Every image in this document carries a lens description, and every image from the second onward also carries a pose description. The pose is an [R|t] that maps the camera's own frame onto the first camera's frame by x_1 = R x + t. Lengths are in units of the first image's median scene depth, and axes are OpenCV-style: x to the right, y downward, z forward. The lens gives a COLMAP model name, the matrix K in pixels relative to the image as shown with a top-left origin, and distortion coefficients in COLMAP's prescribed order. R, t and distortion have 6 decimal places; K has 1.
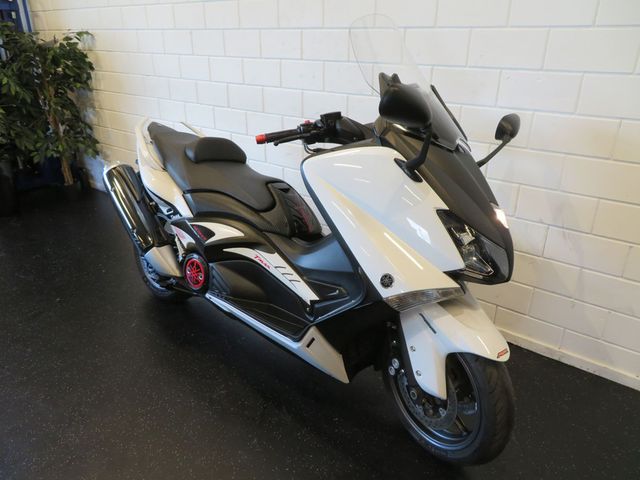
lens RADIAL K [[459.3, 0, 320.0], [0, 459.3, 240.0], [0, 0, 1]] dist [-0.007615, -0.003377]
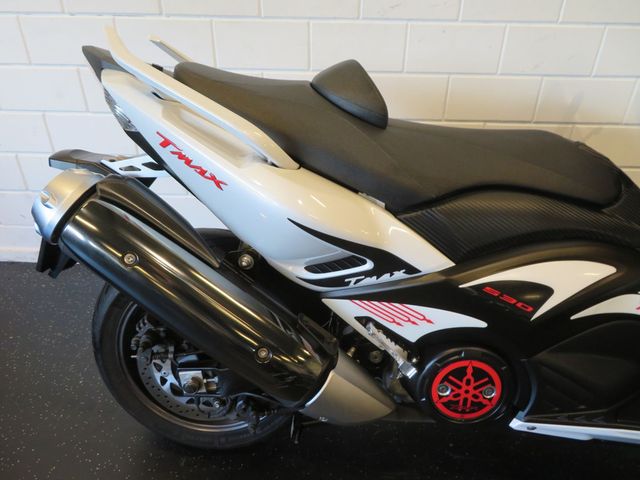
lens RADIAL K [[459.3, 0, 320.0], [0, 459.3, 240.0], [0, 0, 1]] dist [-0.007615, -0.003377]
pose [[0.806104, -0.281972, 0.520277, -0.656159], [0.226915, 0.959261, 0.168309, -0.188120], [-0.546540, -0.017616, 0.837248, 0.847147]]
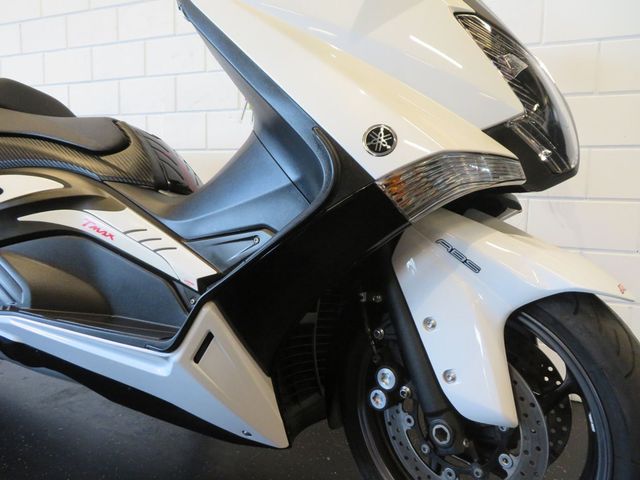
lens RADIAL K [[459.3, 0, 320.0], [0, 459.3, 240.0], [0, 0, 1]] dist [-0.007615, -0.003377]
pose [[0.961662, -0.017292, 0.273691, -0.029402], [0.097839, 0.953968, -0.283501, 0.242346], [-0.256190, 0.299410, 0.919087, 0.496873]]
